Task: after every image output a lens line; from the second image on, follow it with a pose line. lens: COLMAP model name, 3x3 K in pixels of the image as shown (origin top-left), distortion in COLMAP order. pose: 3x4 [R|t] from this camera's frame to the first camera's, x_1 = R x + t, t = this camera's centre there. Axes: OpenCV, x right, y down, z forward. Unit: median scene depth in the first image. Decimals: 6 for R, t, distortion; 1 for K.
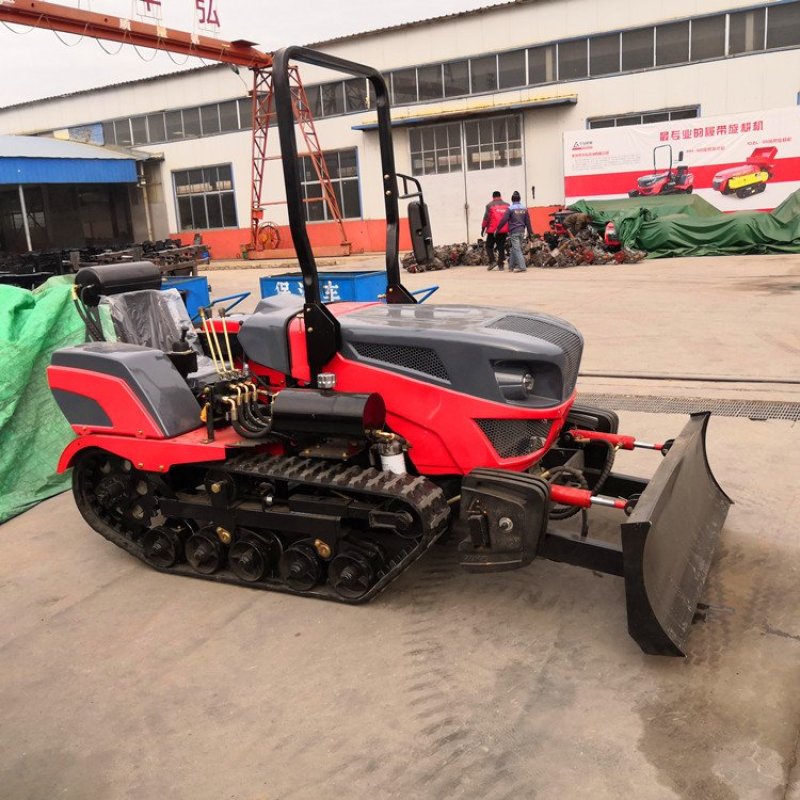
lens RADIAL K [[843.1, 0, 404.8], [0, 843.1, 399.2], [0, 0, 1]] dist [-0.021992, 0.000000]
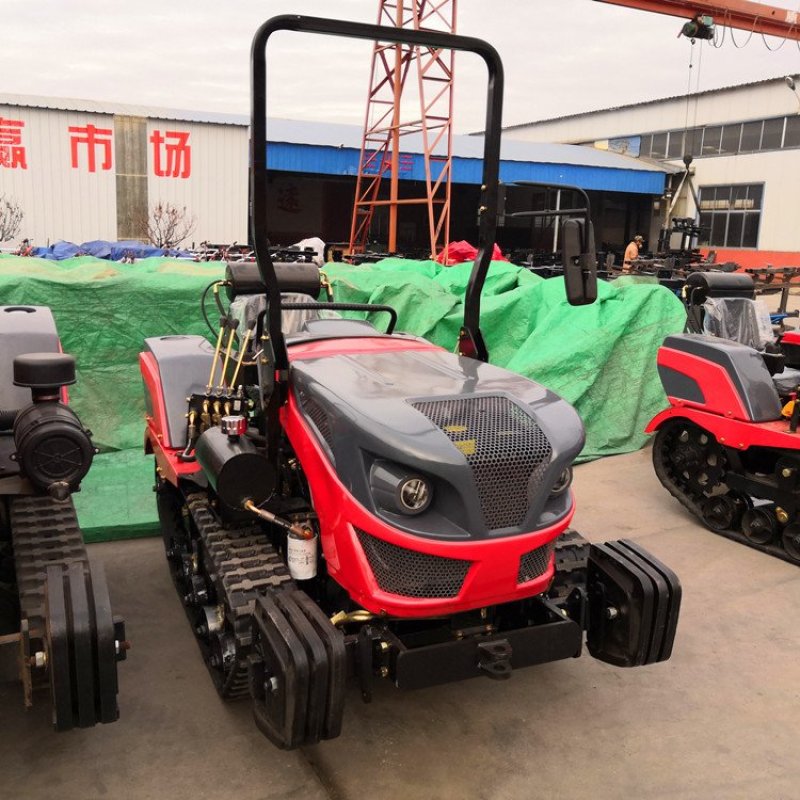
lens RADIAL K [[843.1, 0, 382.3], [0, 843.1, 407.9], [0, 0, 1]] dist [-0.021992, 0.000000]
pose [[0.824431, 0.202336, -0.528558, -0.079884], [-0.203748, 0.977400, 0.056355, 0.058403], [0.528016, 0.061232, 0.847024, -0.248769]]
